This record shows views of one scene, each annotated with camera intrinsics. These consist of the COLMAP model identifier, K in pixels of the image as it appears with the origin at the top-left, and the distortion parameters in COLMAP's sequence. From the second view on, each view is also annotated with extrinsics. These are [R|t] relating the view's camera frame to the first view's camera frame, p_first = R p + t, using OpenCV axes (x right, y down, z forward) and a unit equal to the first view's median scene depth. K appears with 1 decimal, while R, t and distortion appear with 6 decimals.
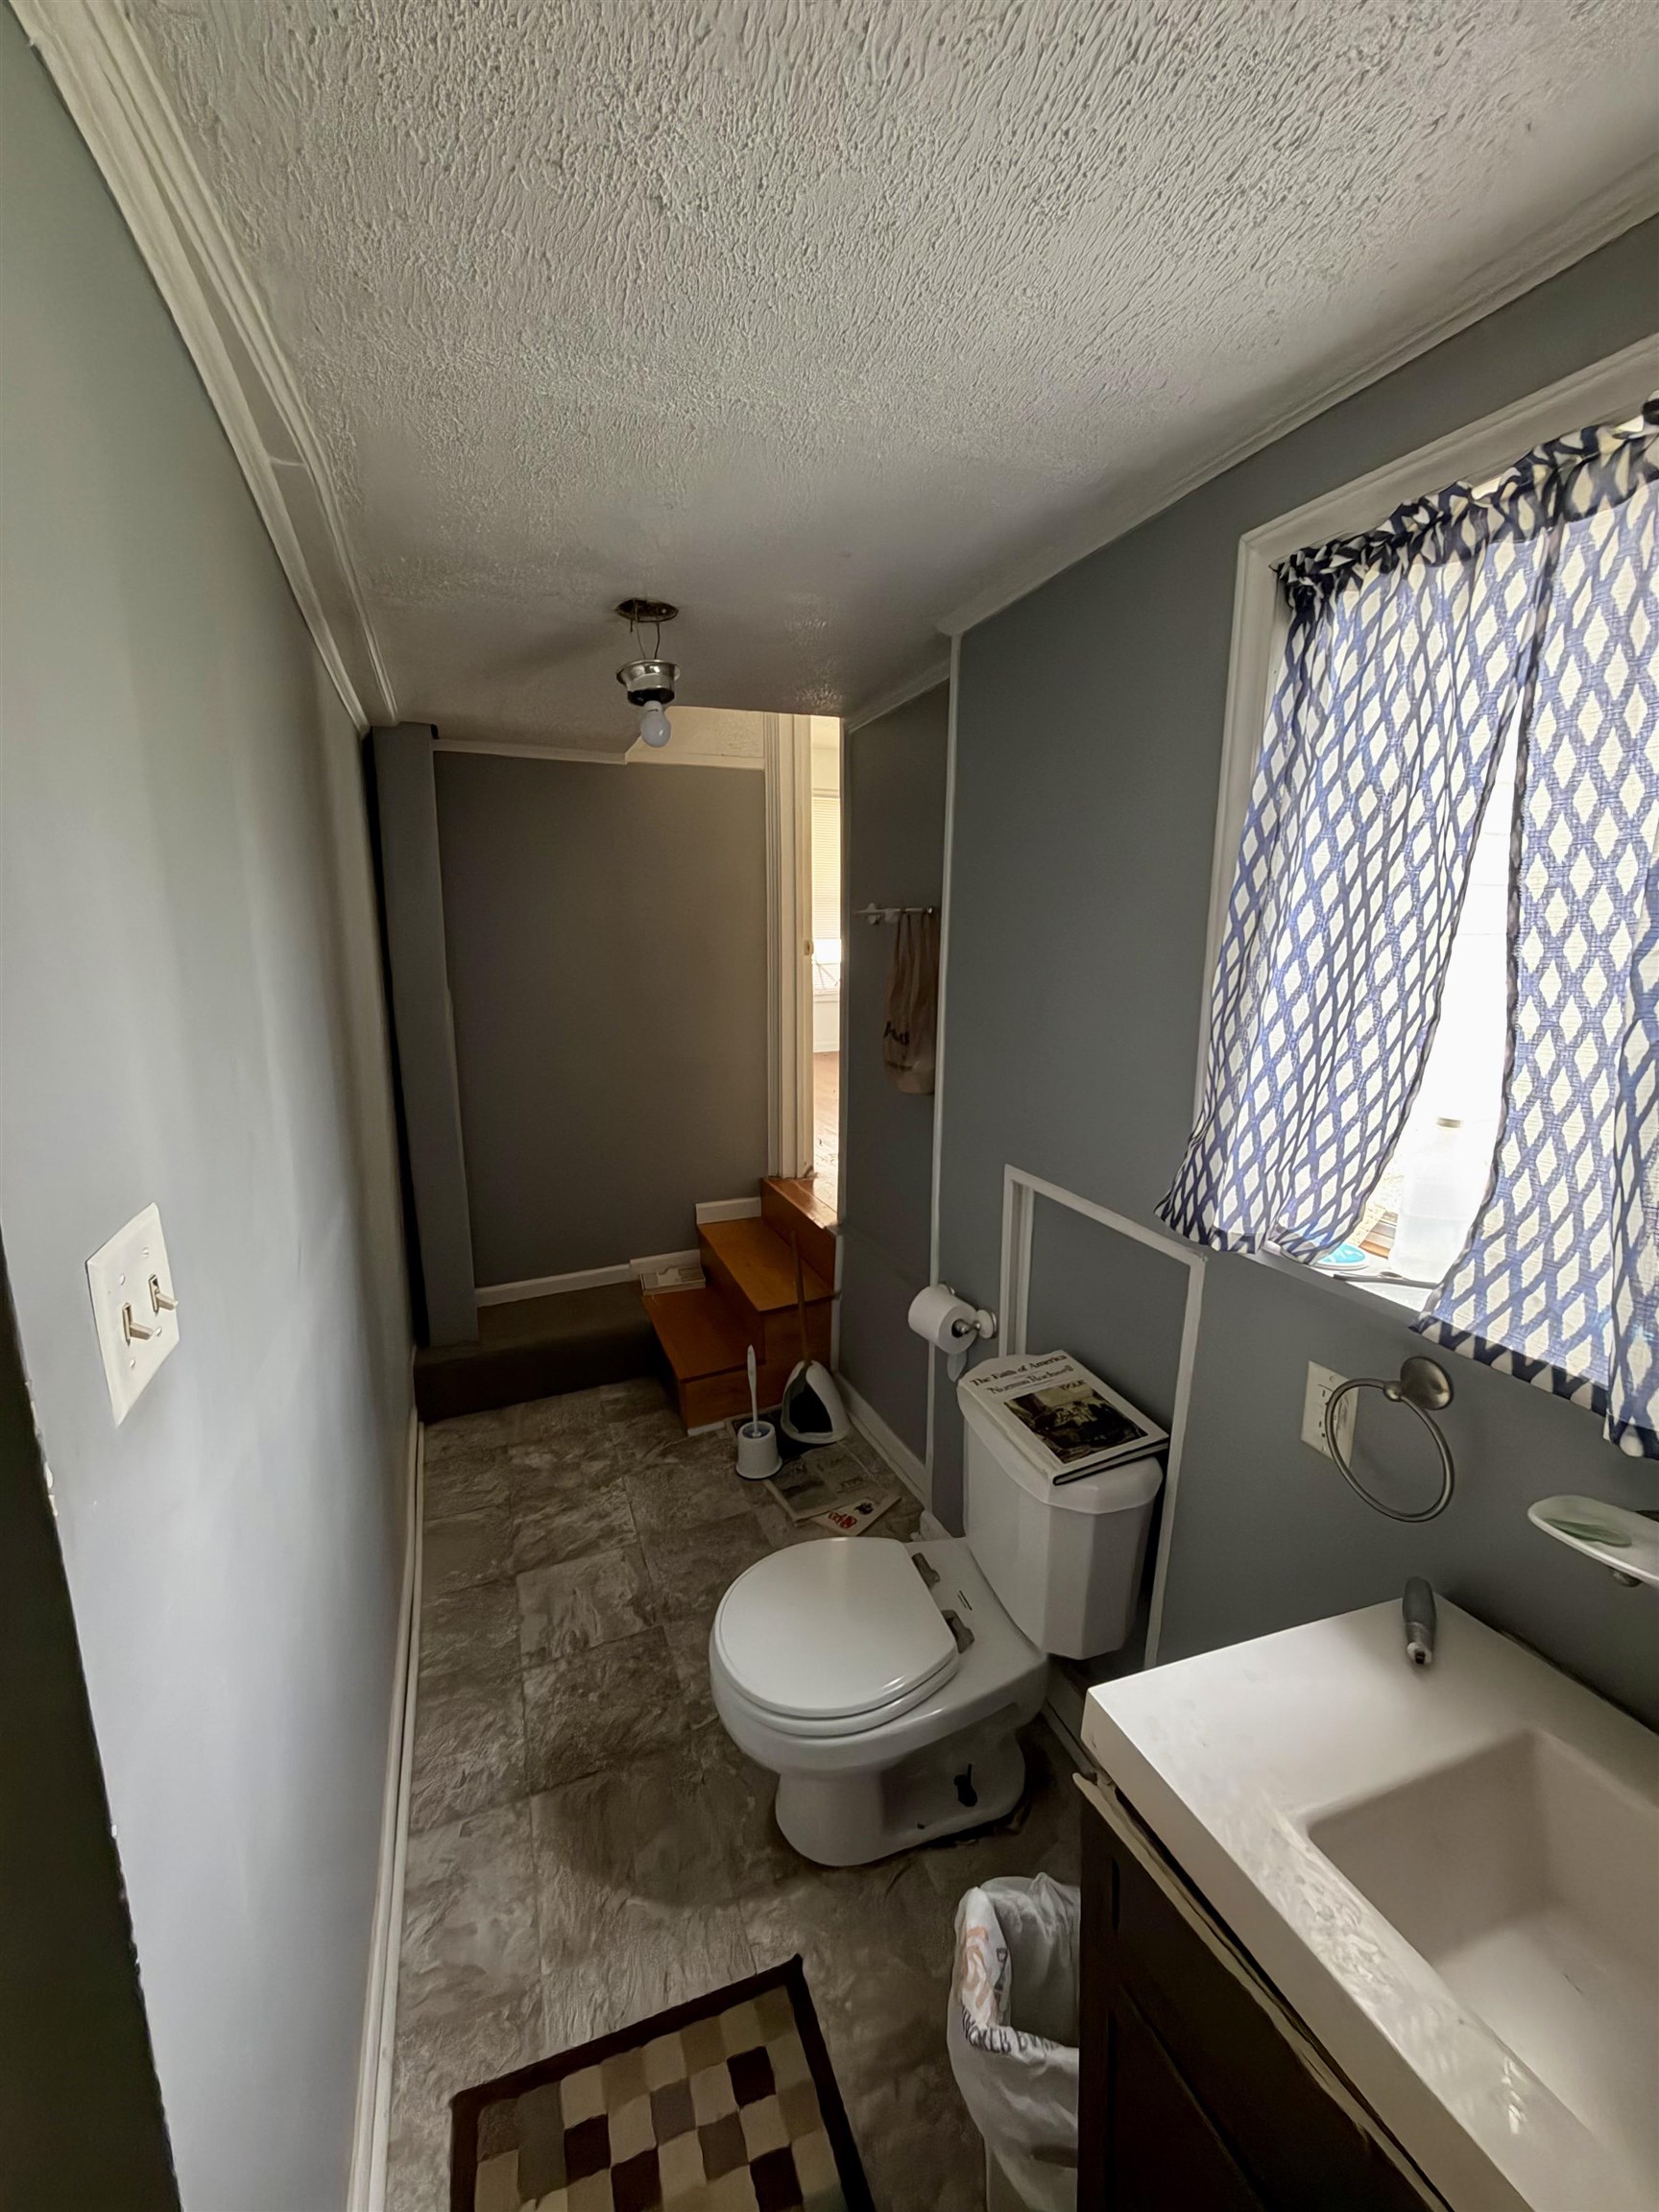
lens RADIAL K [[882.9, 0, 829.5], [0, 882.9, 1106.0], [0, 0, 1]] dist [0.002175, 0.000294]
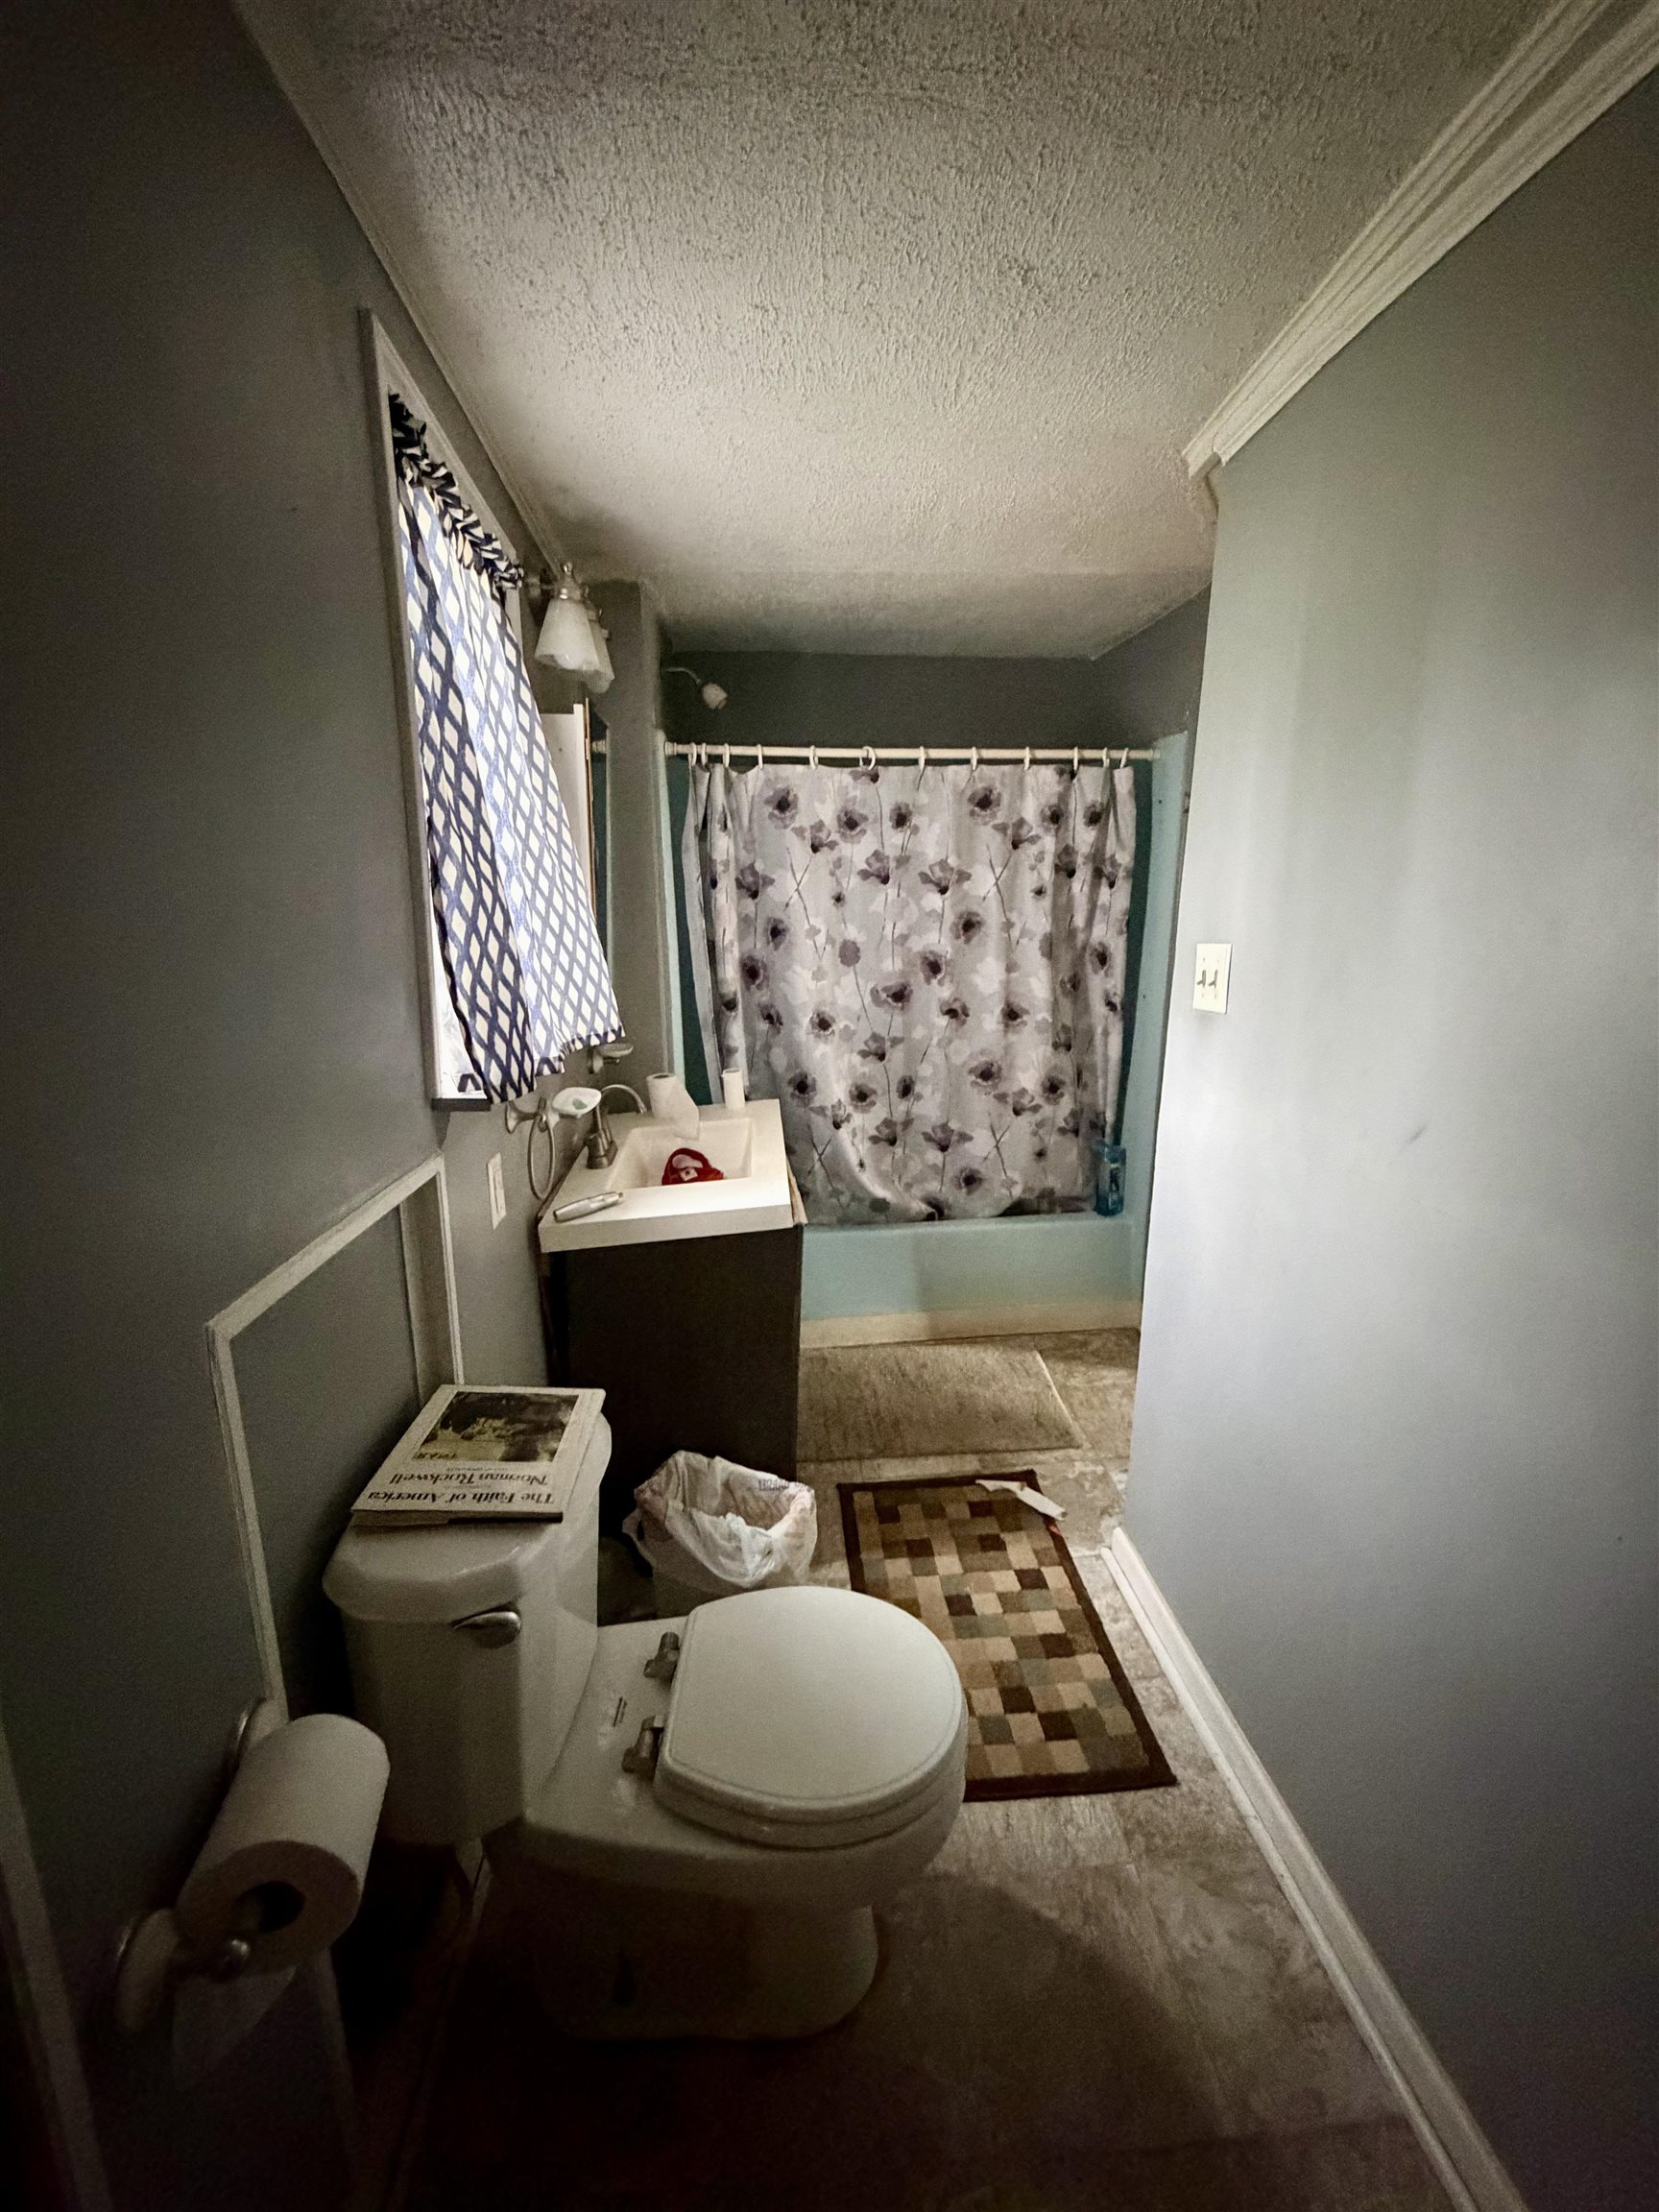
lens RADIAL K [[882.9, 0, 829.5], [0, 882.9, 1106.0], [0, 0, 1]] dist [0.002175, 0.000294]
pose [[-0.956911, -0.065731, 0.282843, -0.234172], [0.053552, 0.917390, 0.394370, -0.226321], [-0.285400, 0.392524, -0.874341, 1.722662]]
